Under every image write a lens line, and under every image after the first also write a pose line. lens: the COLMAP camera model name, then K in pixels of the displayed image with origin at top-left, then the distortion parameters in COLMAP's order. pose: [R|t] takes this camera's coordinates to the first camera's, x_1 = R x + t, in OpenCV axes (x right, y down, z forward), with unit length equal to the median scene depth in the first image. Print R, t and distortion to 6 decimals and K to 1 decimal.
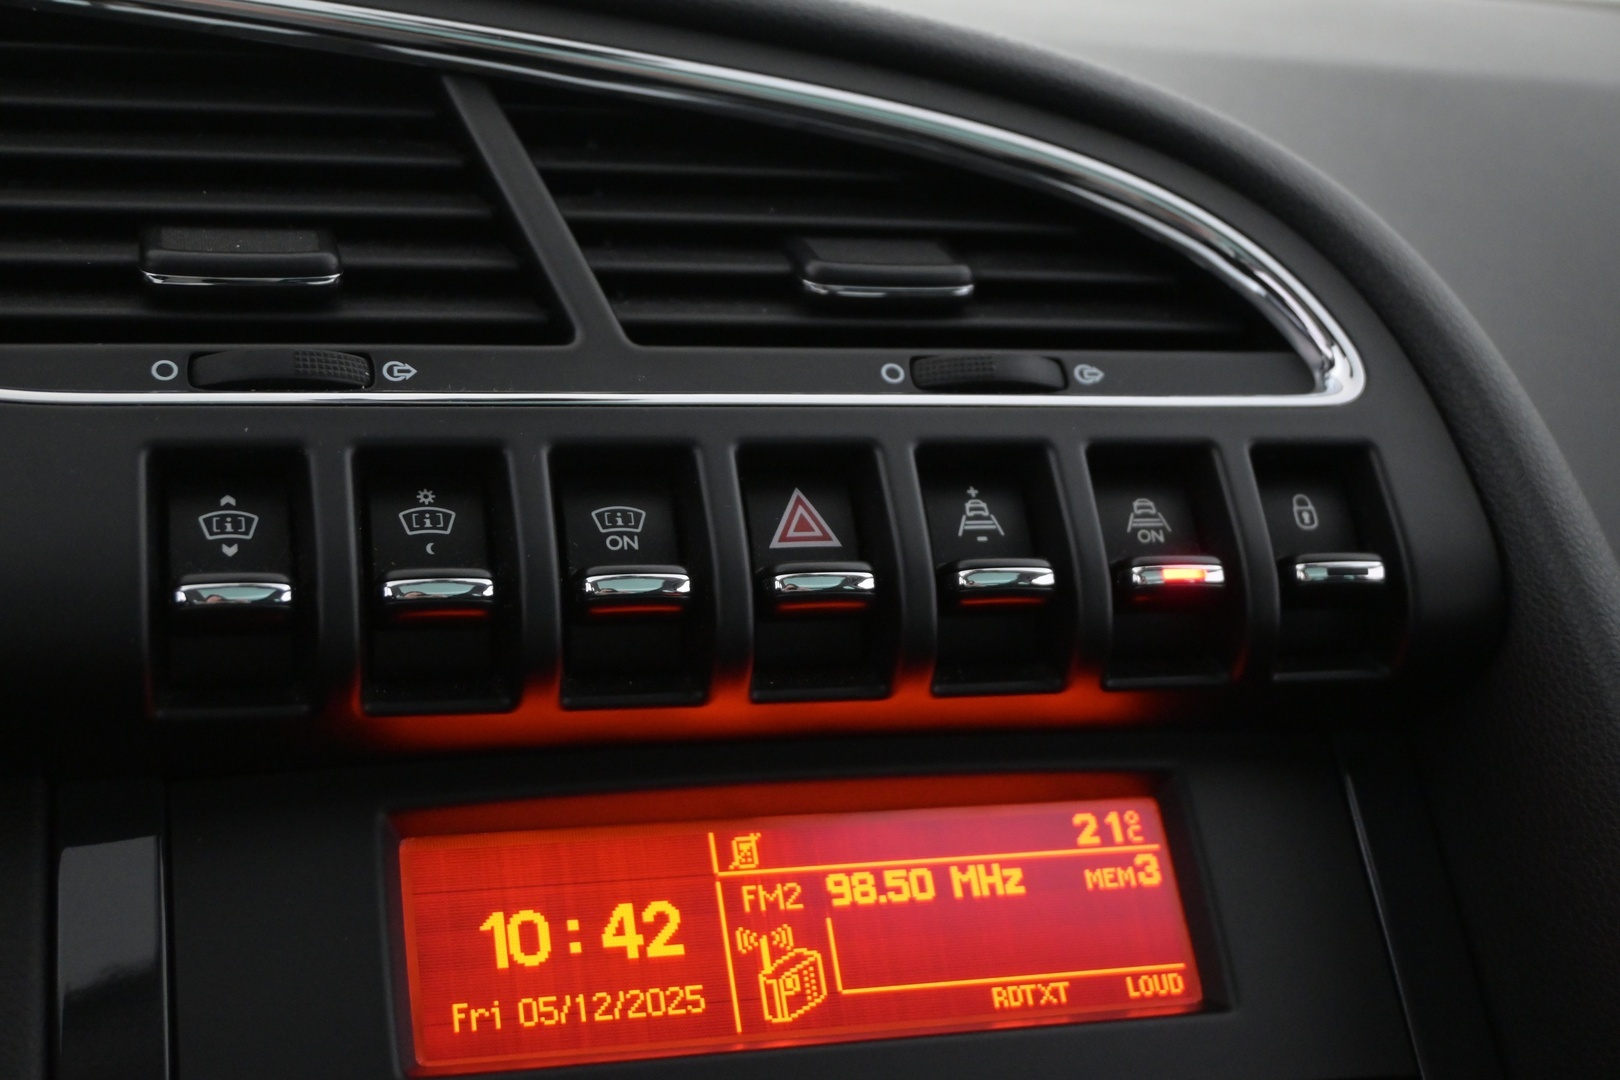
lens RADIAL K [[2330.0, 0, 810.3], [0, 2330.0, 528.2], [0, 0, 1]] dist [-0.000518, 0.000000]
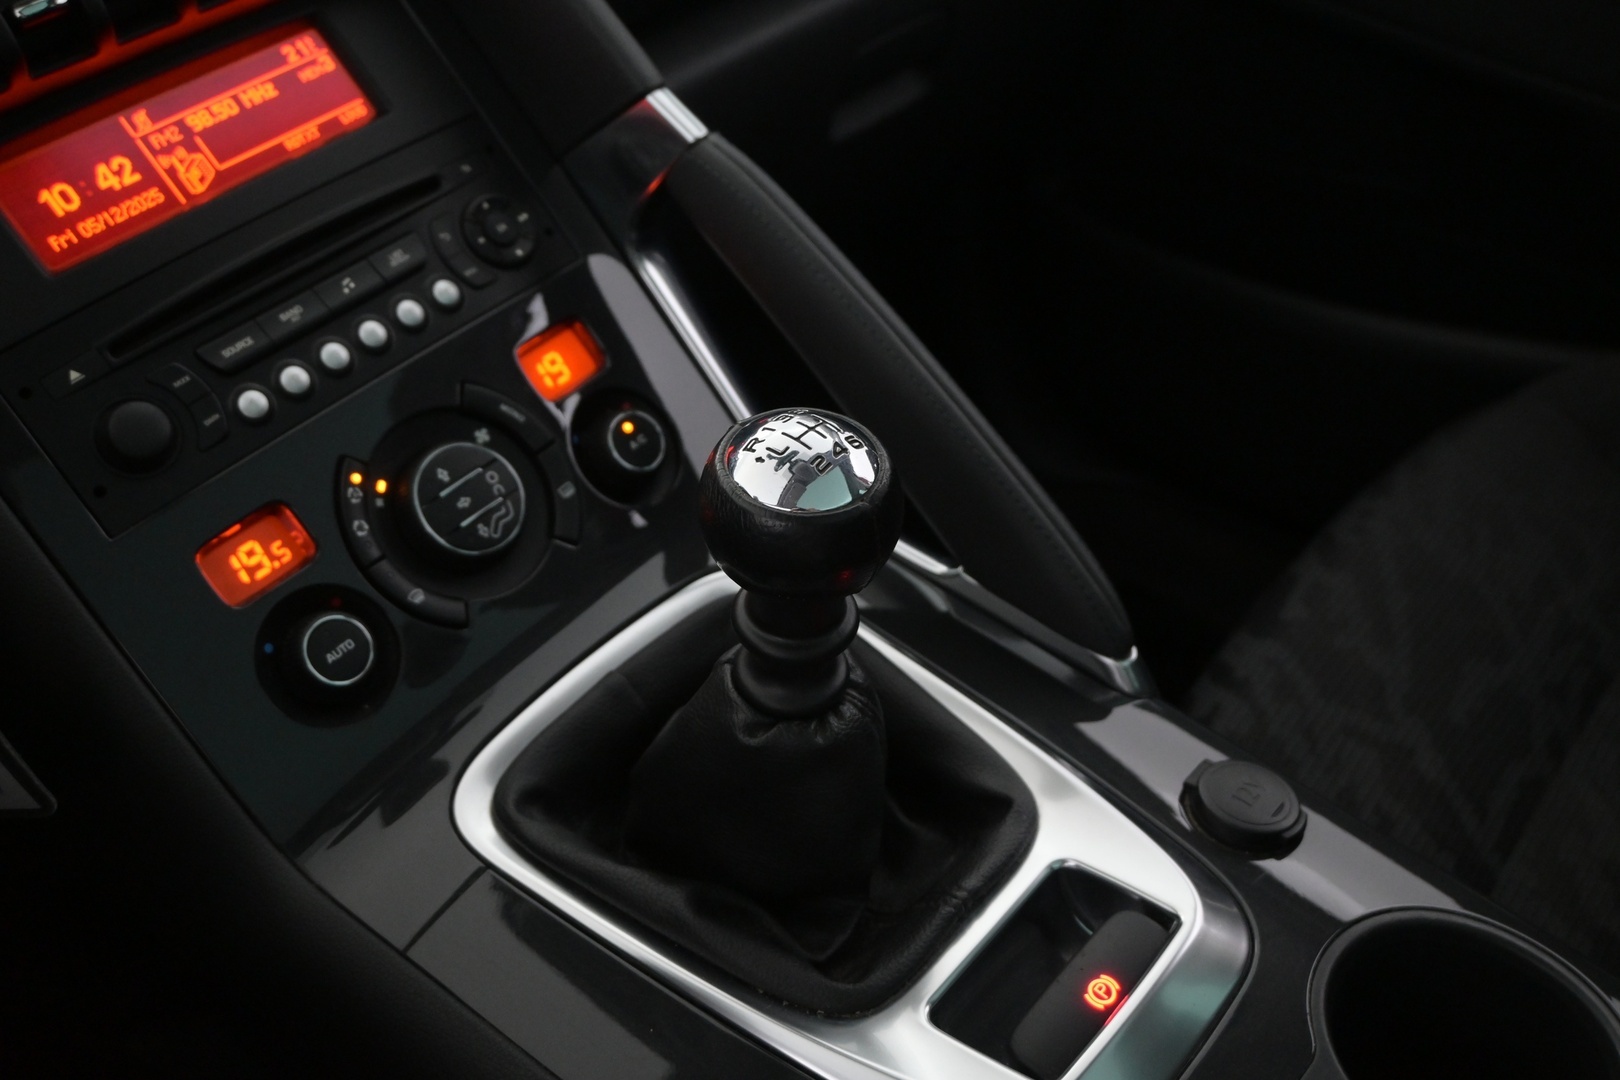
lens RADIAL K [[1671.0, 0, 816.6], [0, 1671.0, 528.1], [0, 0, 1]] dist [0.005229, 0.000000]
pose [[0.817354, -0.444127, 0.366993, -0.239462], [0.253139, 0.849050, 0.463719, -0.085759], [-0.517545, -0.286122, 0.806400, -0.571911]]
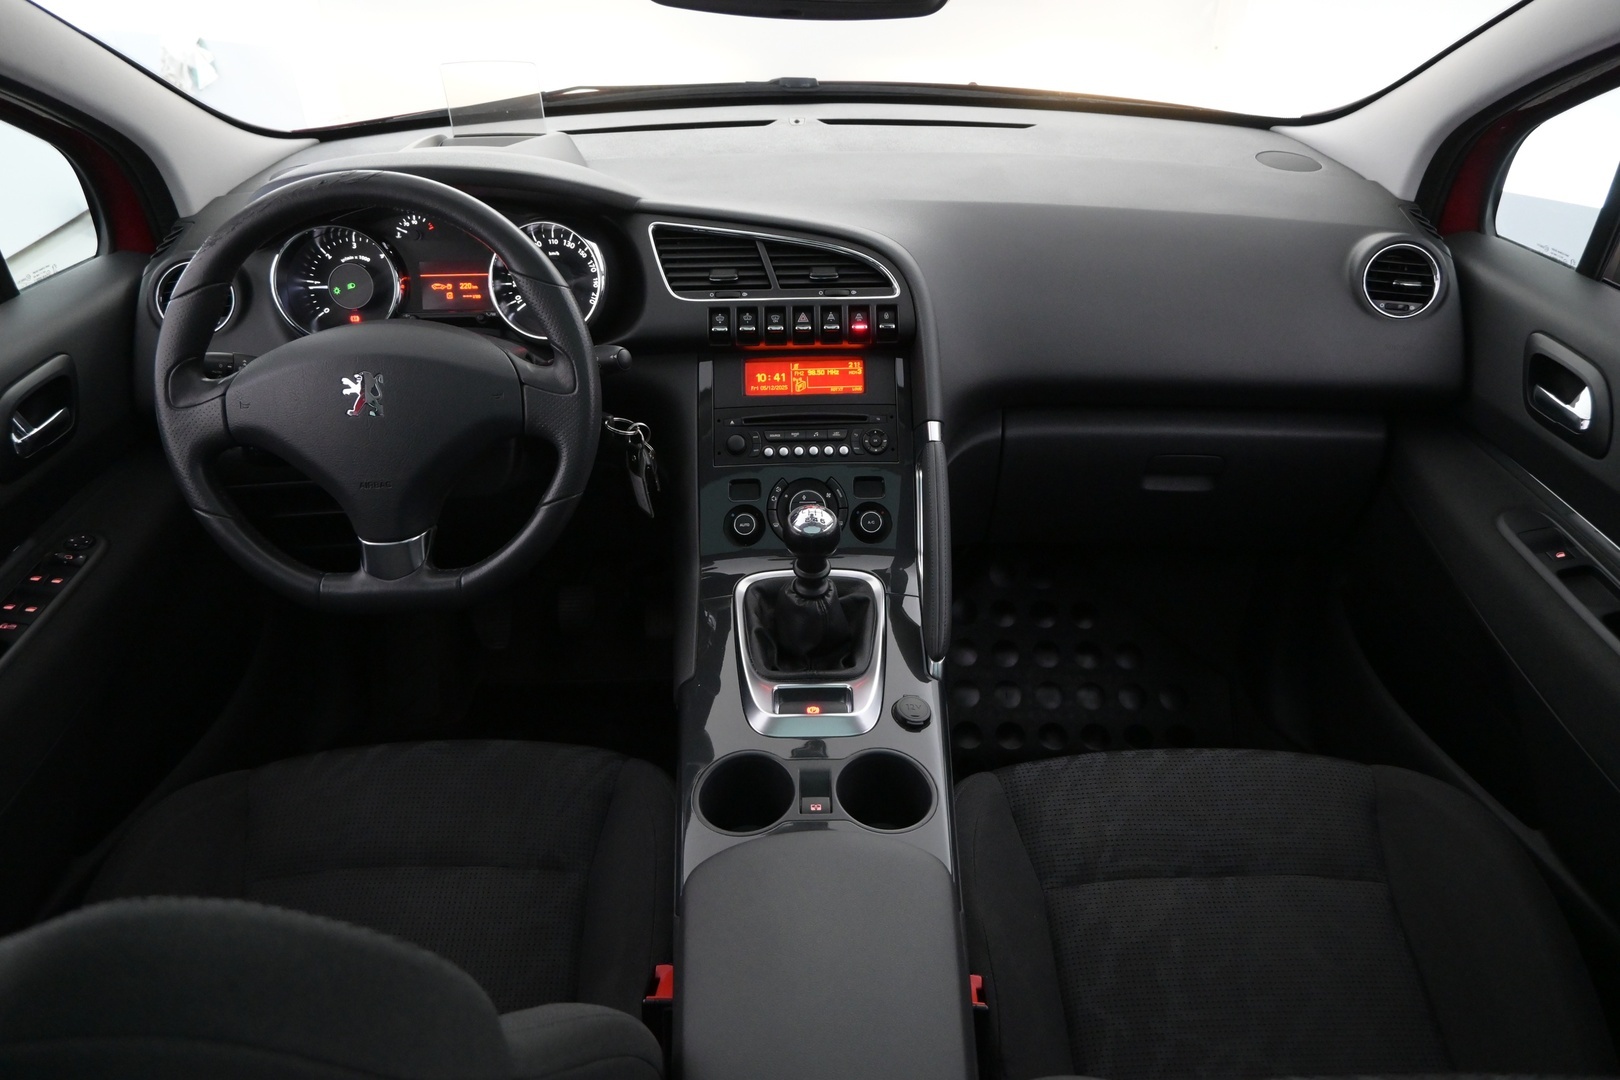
lens RADIAL K [[1131.5, 0, 820.1], [0, 1131.5, 527.7], [0, 0, 1]] dist [0.004785, -0.005033]
pose [[0.964231, 0.076590, -0.253757, 0.911270], [0.001417, 0.955841, 0.293881, -0.379777], [0.265059, -0.283729, 0.921543, -2.145119]]
